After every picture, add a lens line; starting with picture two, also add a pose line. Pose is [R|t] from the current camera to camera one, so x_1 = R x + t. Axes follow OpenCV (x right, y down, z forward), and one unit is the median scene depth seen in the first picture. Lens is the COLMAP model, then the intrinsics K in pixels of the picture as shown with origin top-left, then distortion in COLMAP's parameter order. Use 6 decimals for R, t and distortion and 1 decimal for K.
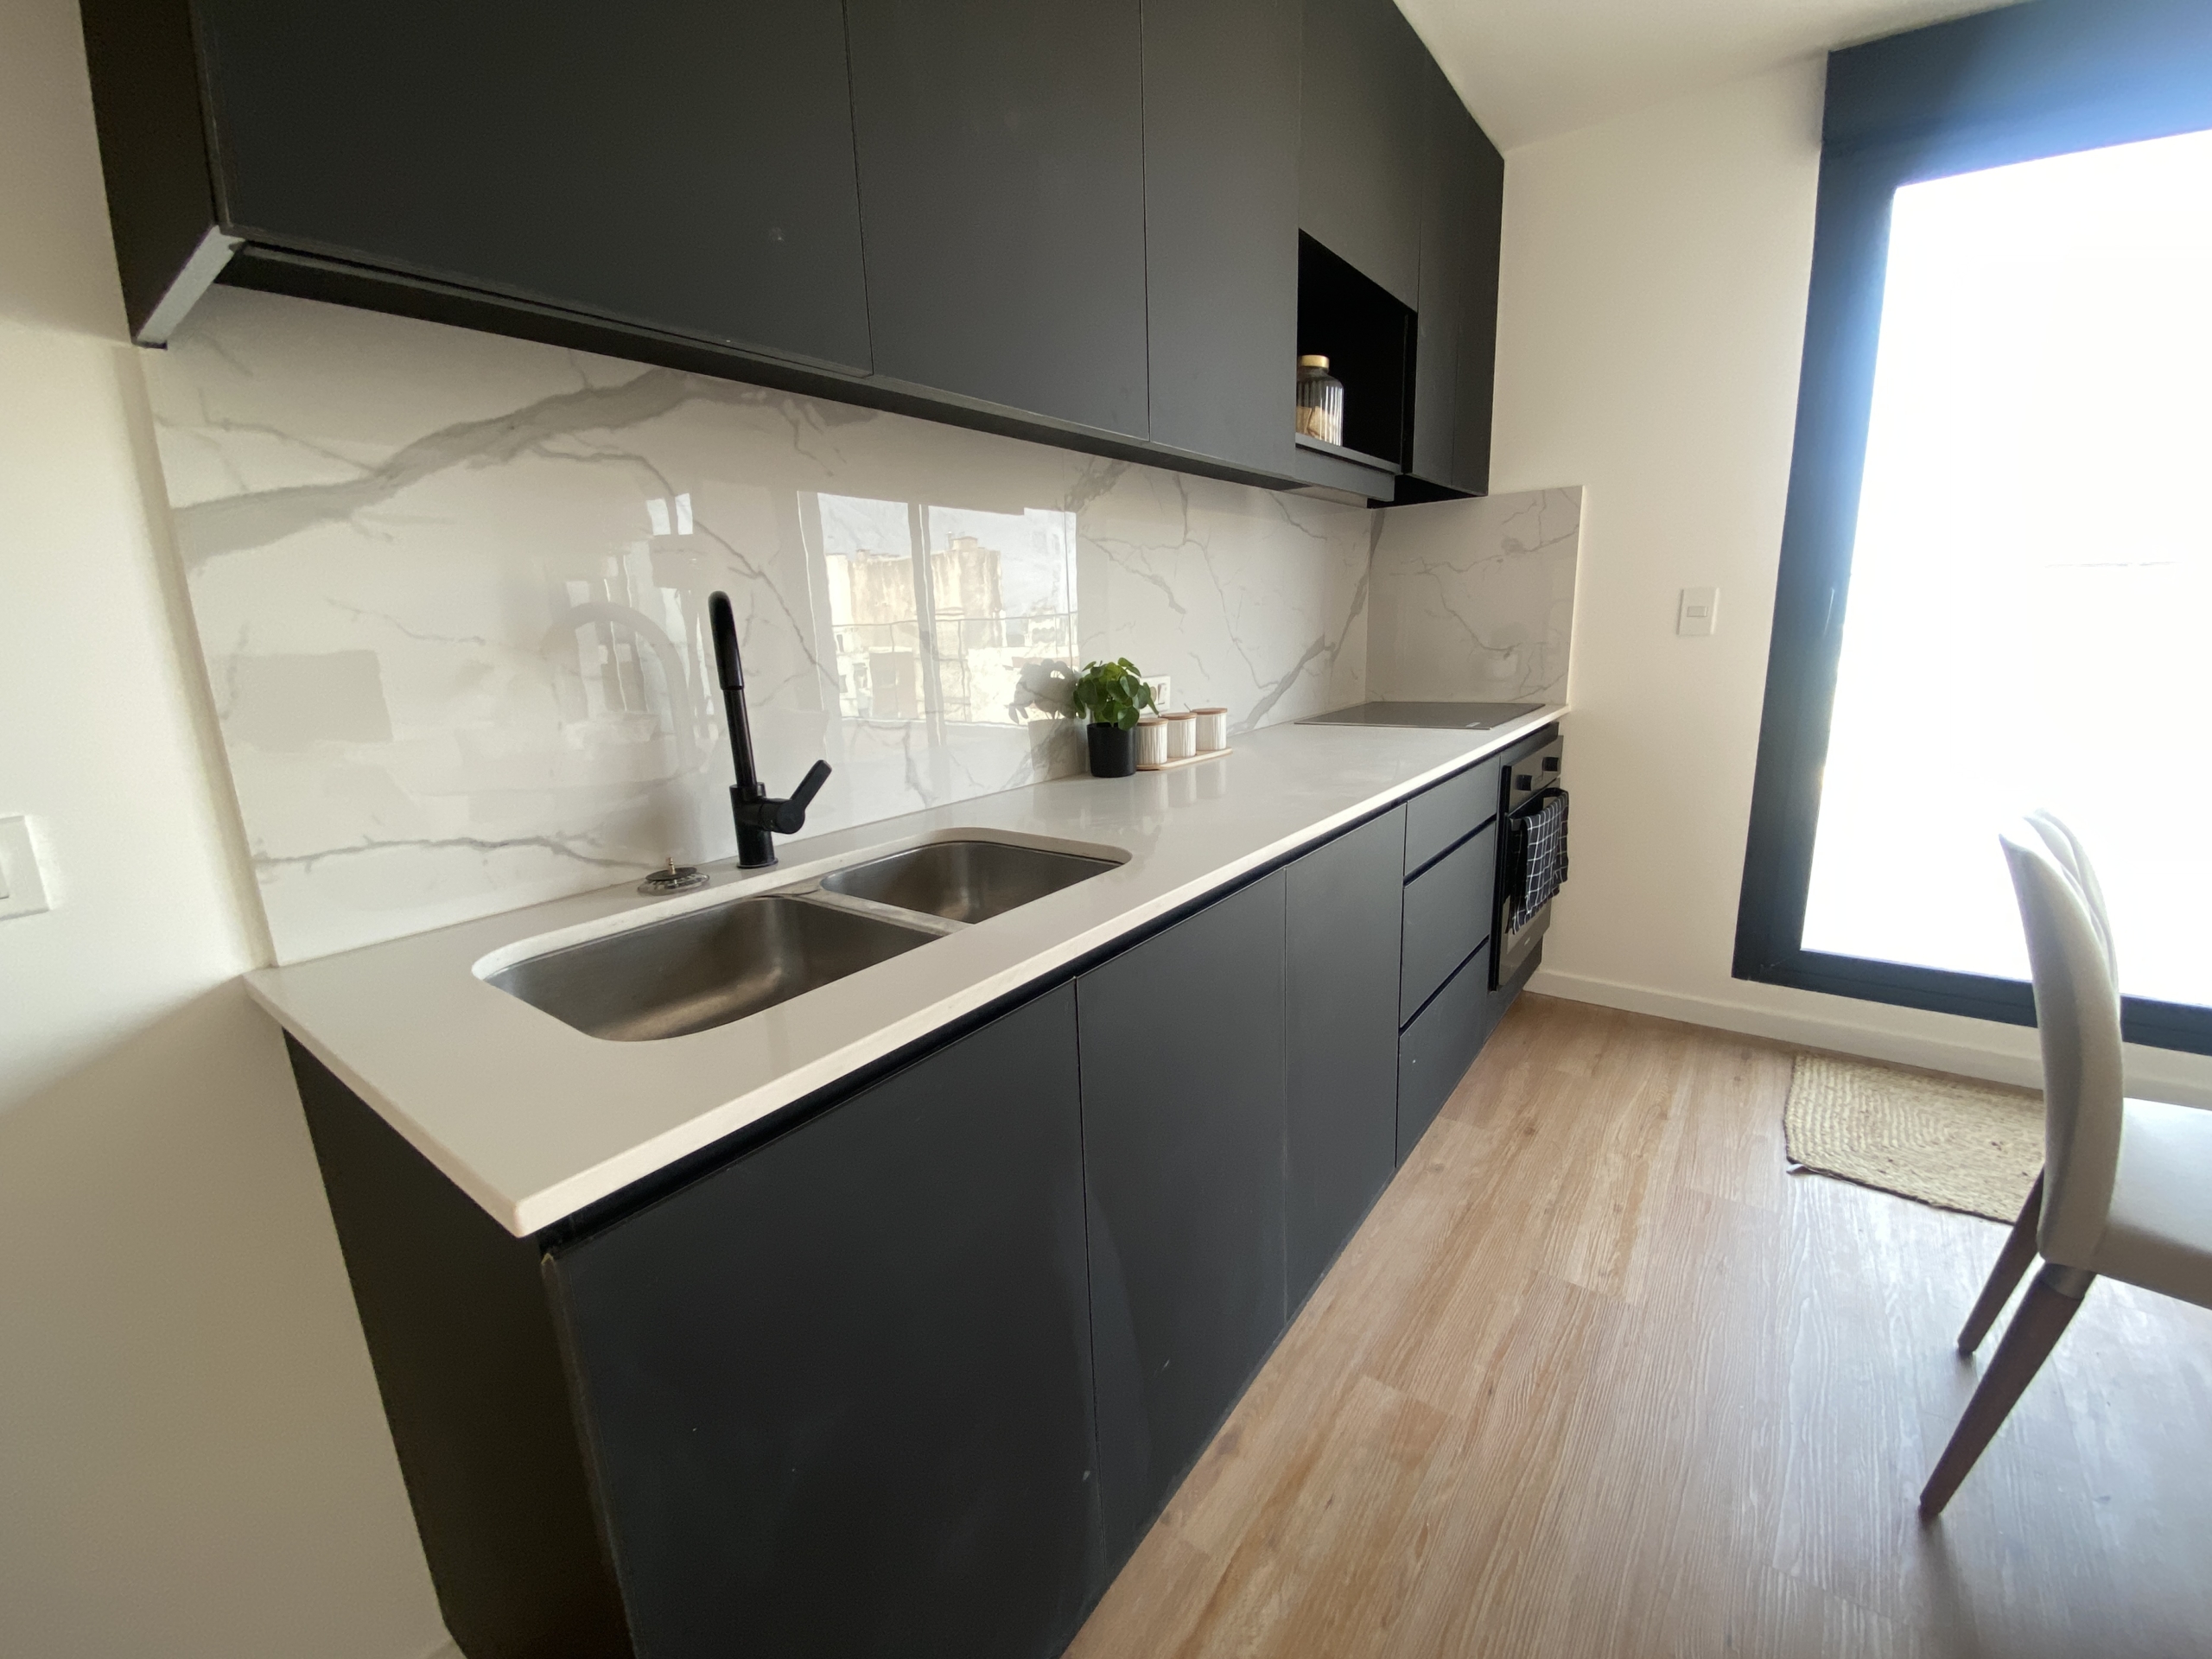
lens RADIAL K [[904.9, 0, 1084.1], [0, 904.9, 830.4], [0, 0, 1]] dist [-0.000519, -0.012773]
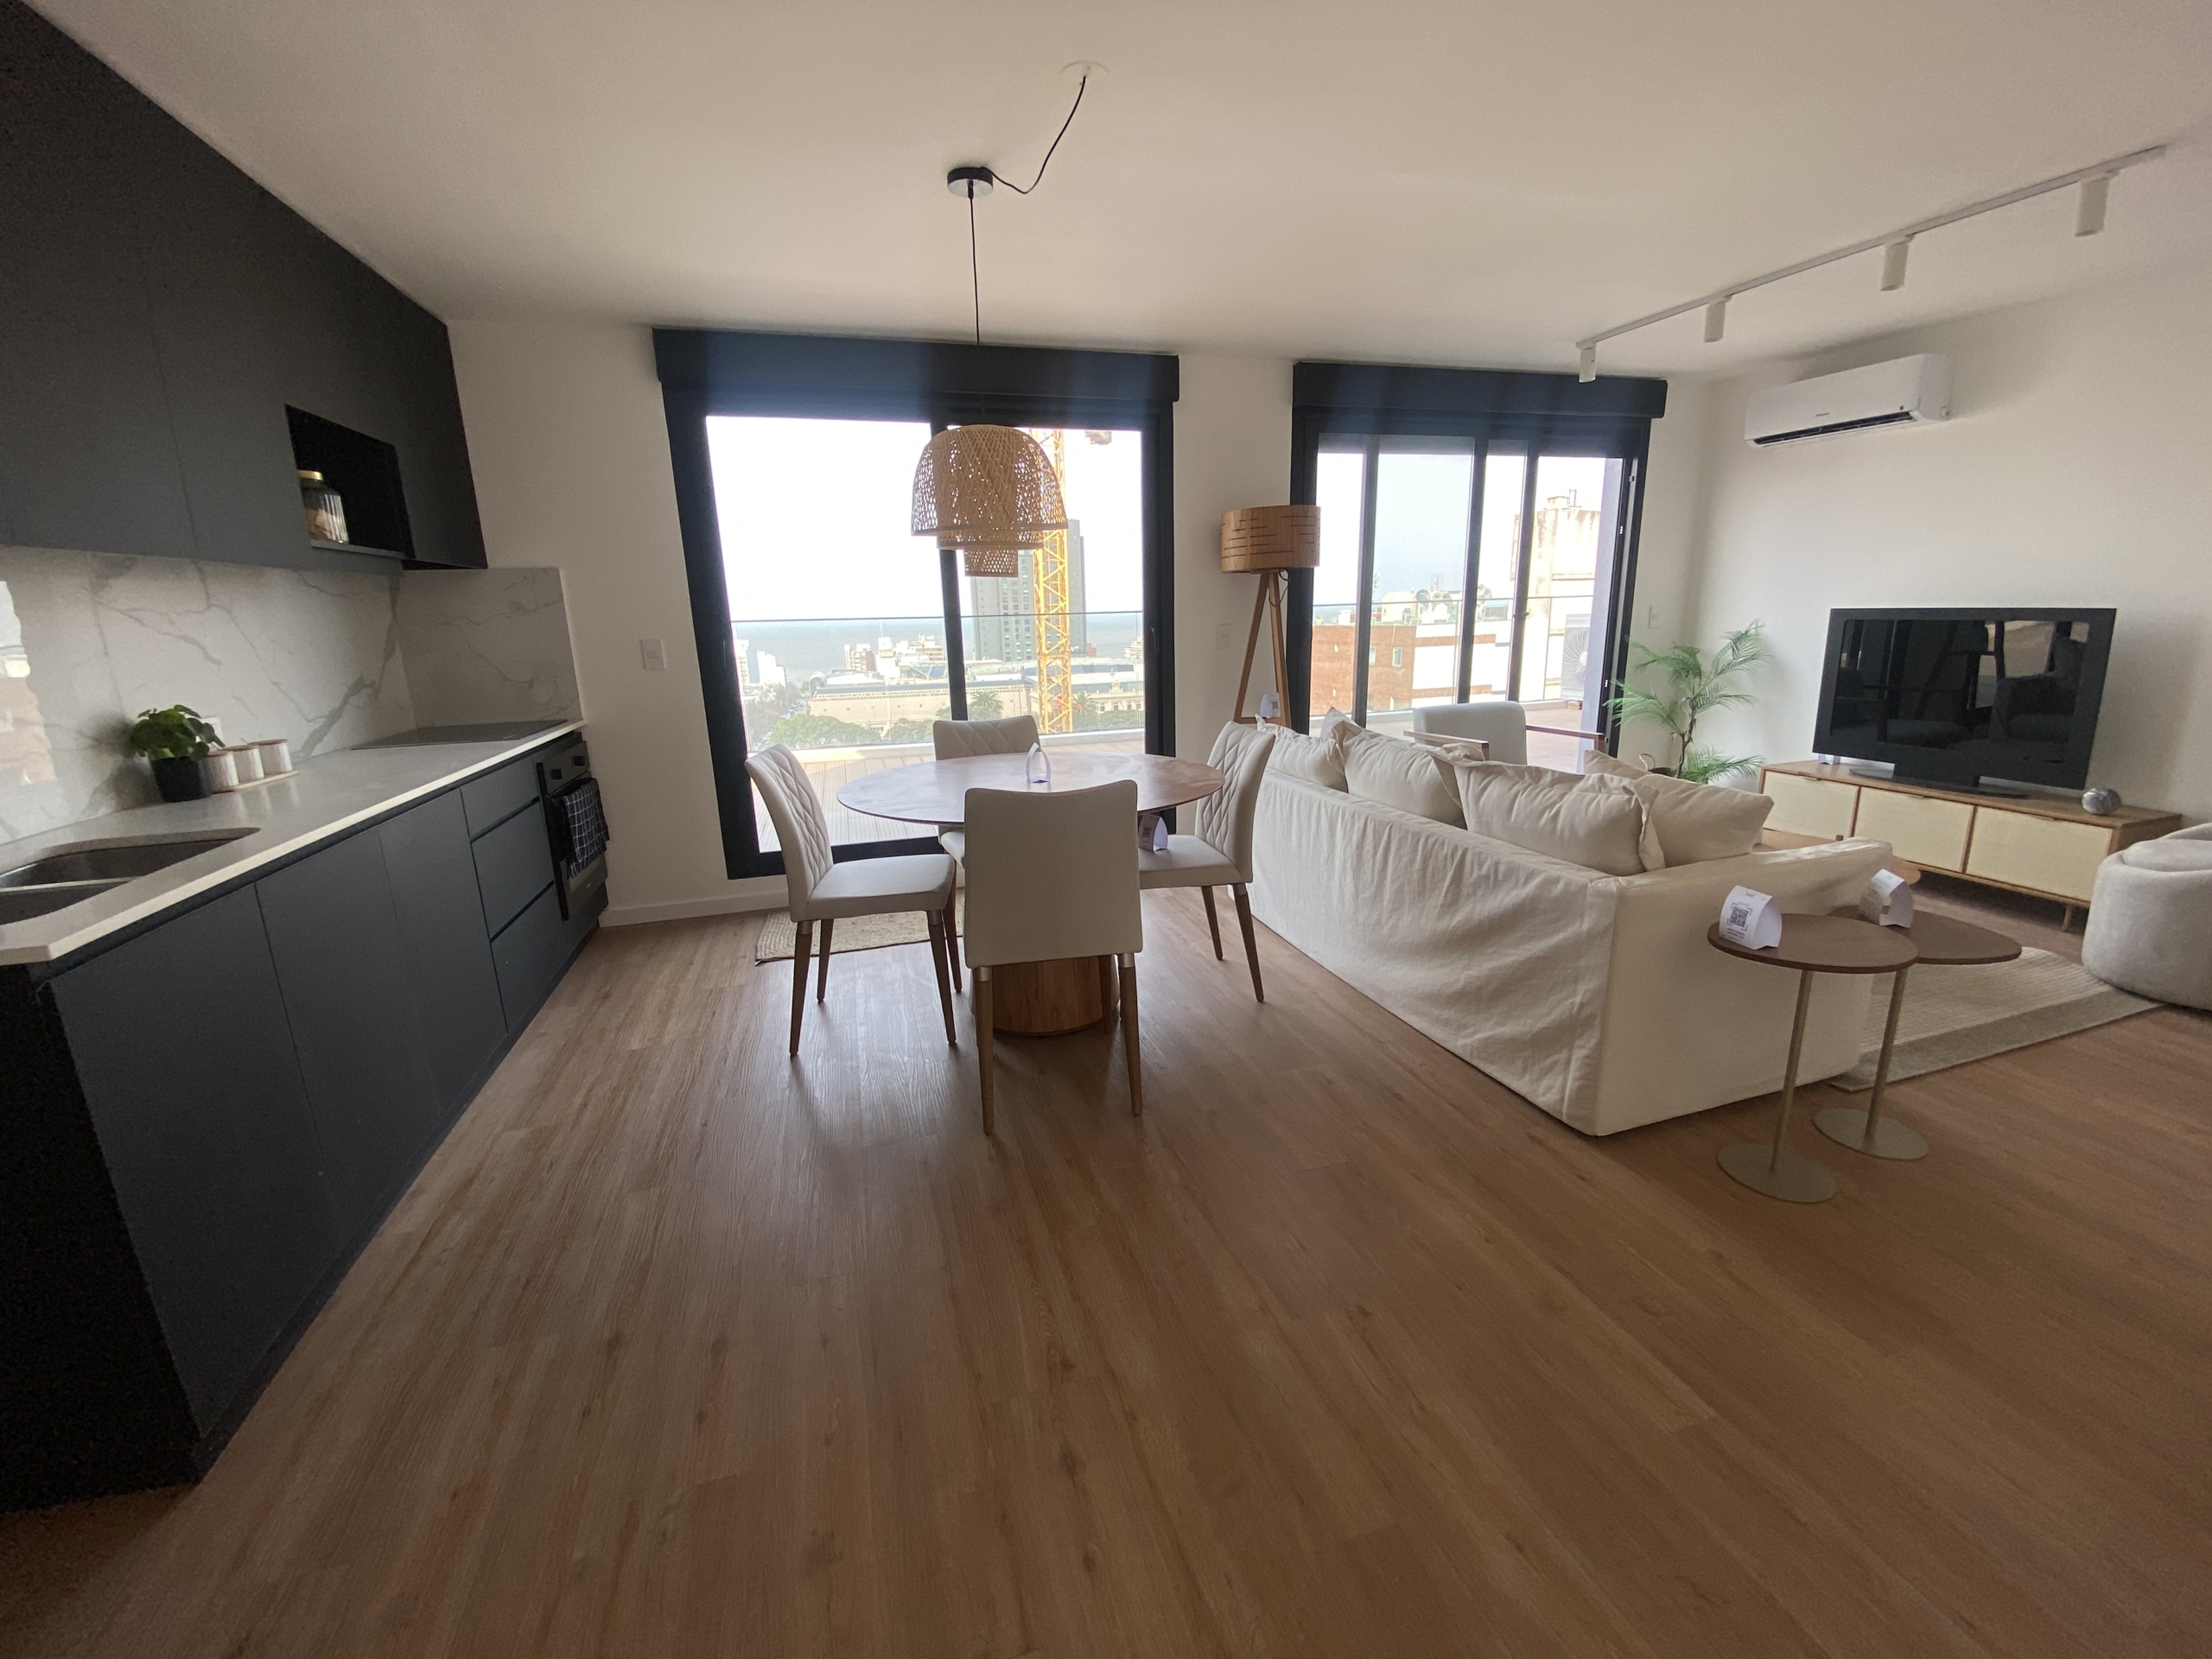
lens RADIAL K [[903.8, 0, 1088.0], [0, 903.8, 833.4], [0, 0, 1]] dist [0.039592, -0.031800]
pose [[0.601816, -0.164475, 0.781515, -0.195206], [0.178654, 0.981490, 0.068987, 0.111101], [-0.778396, 0.098104, 0.620061, -0.679547]]
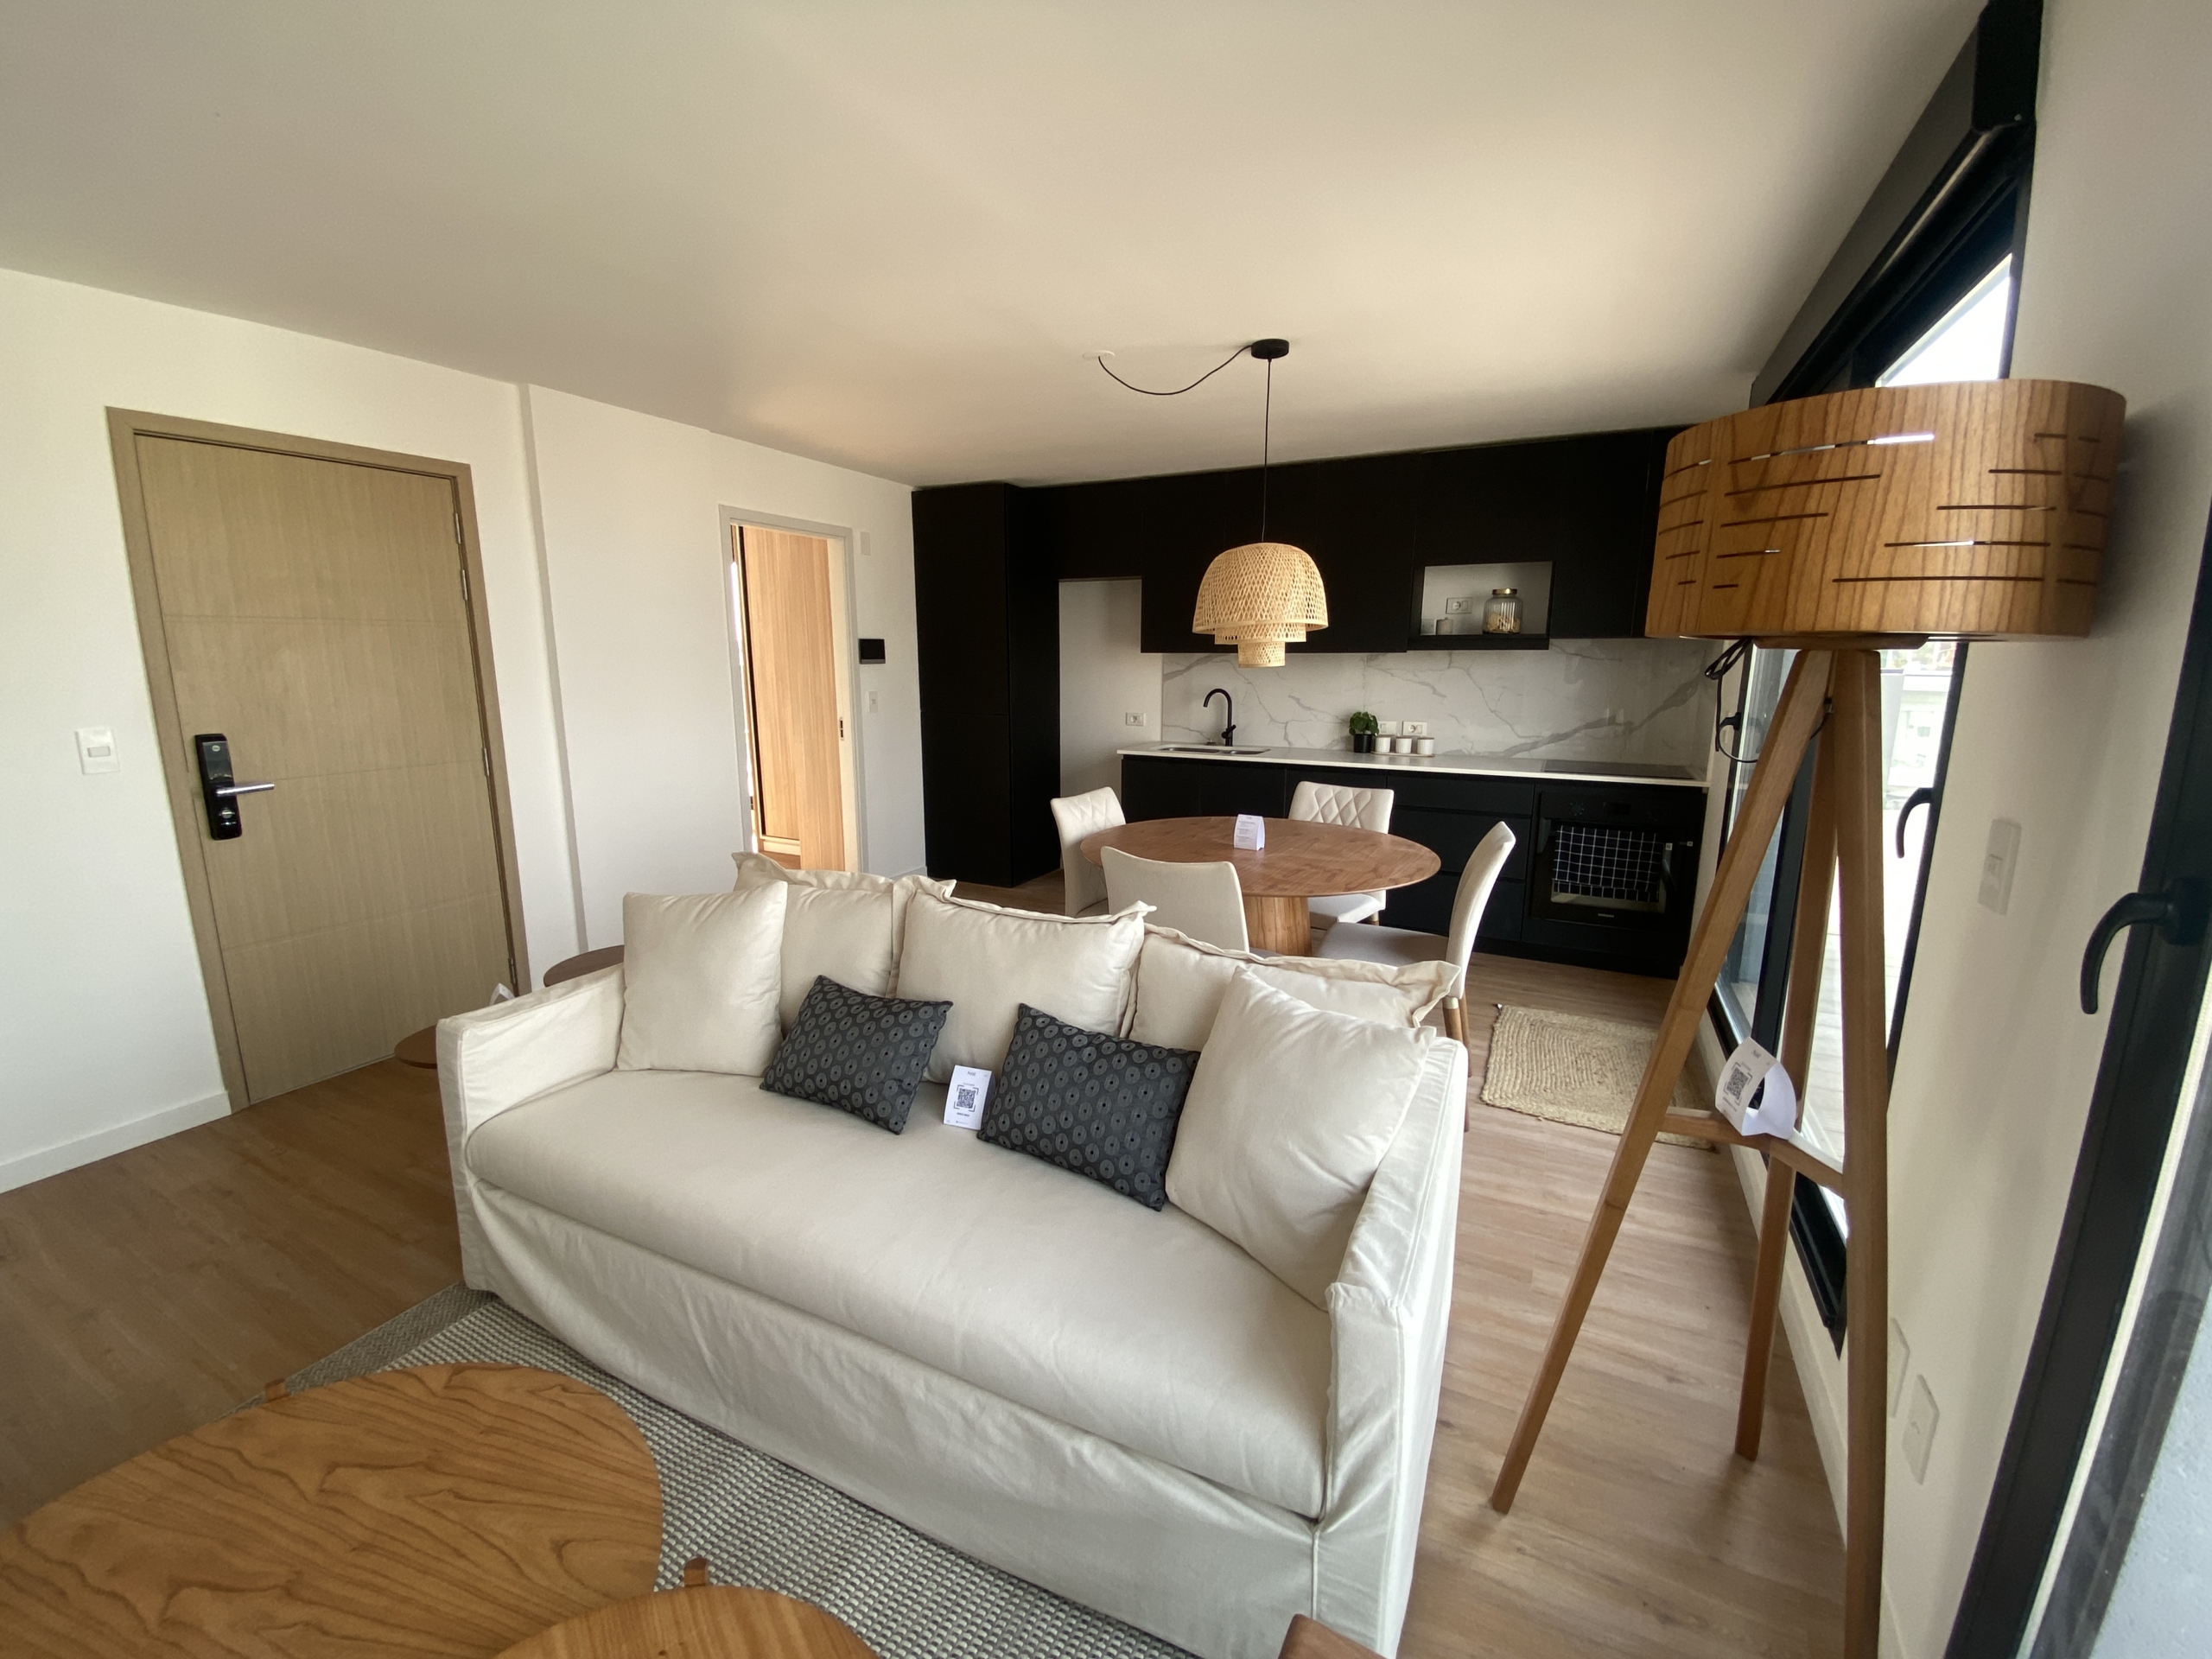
lens RADIAL K [[895.8, 0, 1099.6], [0, 895.8, 825.9], [0, 0, 1]] dist [0.046094, -0.030101]
pose [[0.166545, 0.229612, -0.958927, 2.398747], [-0.224527, 0.955792, 0.189866, -0.171243], [0.960130, 0.183684, 0.210737, -0.319003]]
